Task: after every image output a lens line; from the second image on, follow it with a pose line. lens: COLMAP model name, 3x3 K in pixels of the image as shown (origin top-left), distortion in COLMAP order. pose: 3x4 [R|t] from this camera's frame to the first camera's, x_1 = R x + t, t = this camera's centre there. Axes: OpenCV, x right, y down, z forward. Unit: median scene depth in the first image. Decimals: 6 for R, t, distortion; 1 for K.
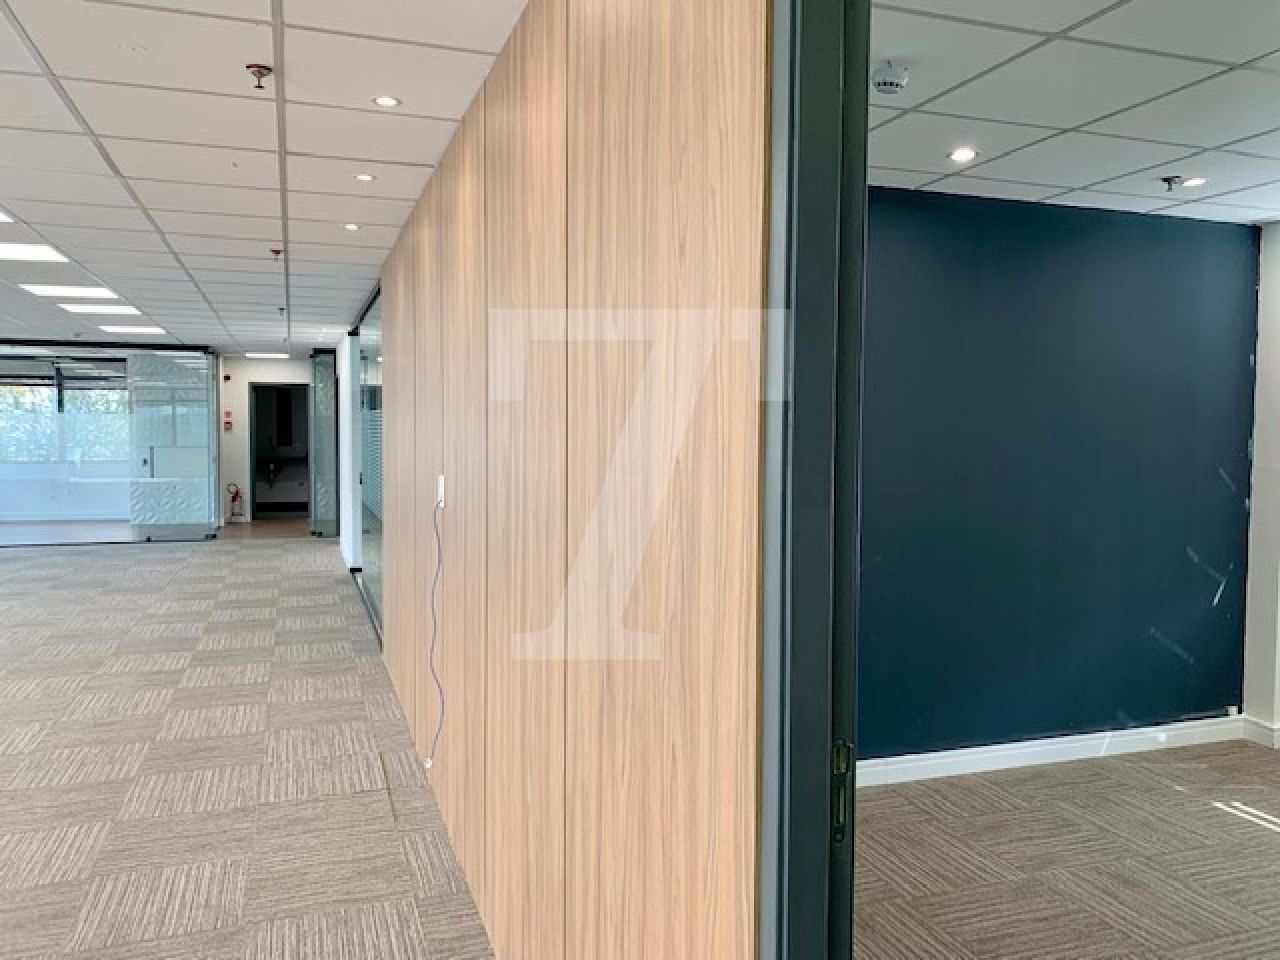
lens RADIAL K [[981.1, 0, 638.0], [0, 981.1, 483.6], [0, 0, 1]] dist [0.031551, -0.026083]
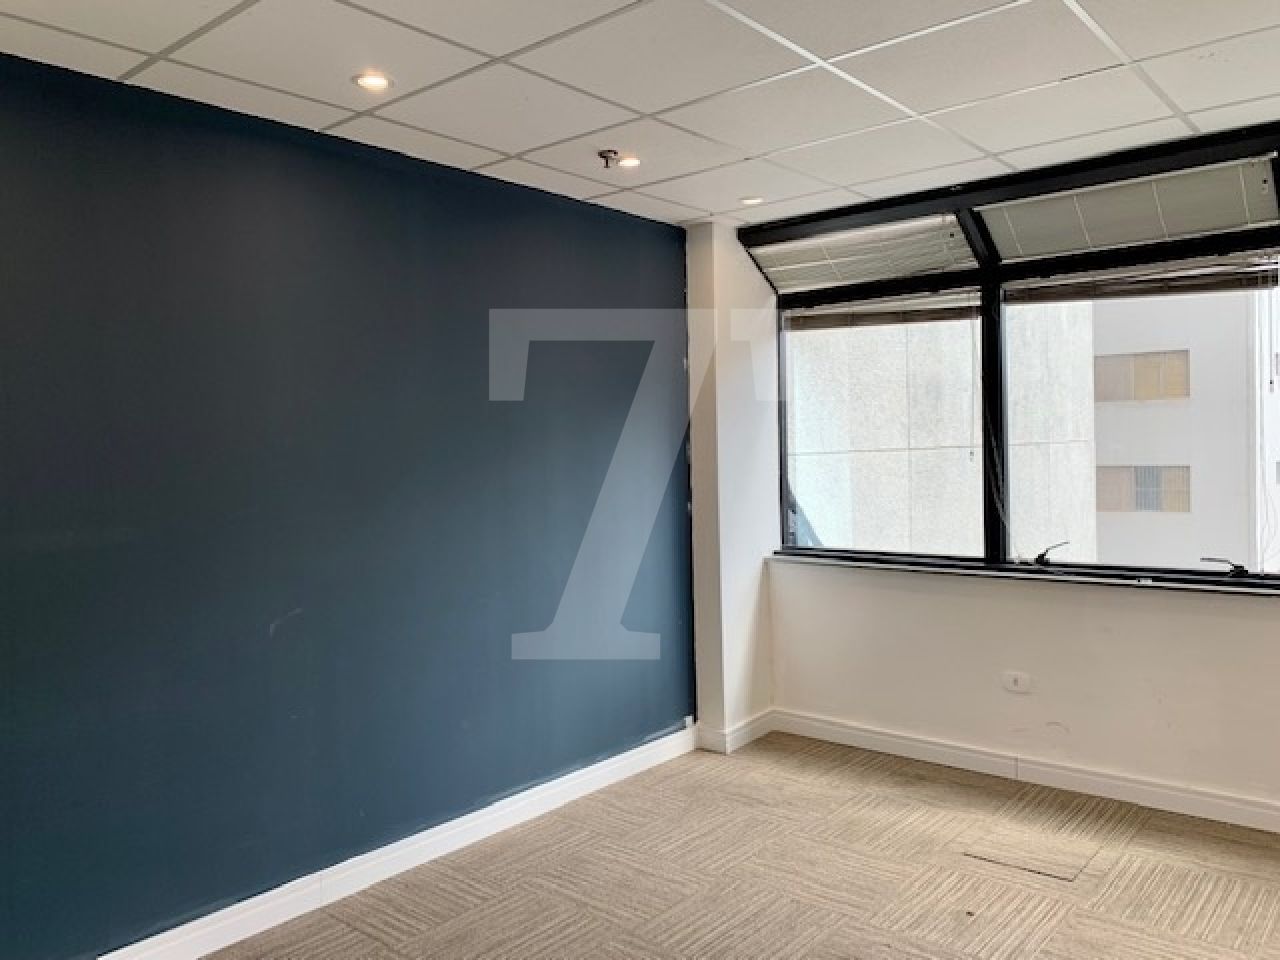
lens RADIAL K [[981.1, 0, 636.5], [0, 981.1, 472.1], [0, 0, 1]] dist [0.031551, -0.026083]
pose [[0.862258, -0.039811, 0.504902, 0.094475], [0.056434, 0.998250, -0.017666, -0.001257], [-0.503315, 0.043726, 0.862996, 0.219047]]
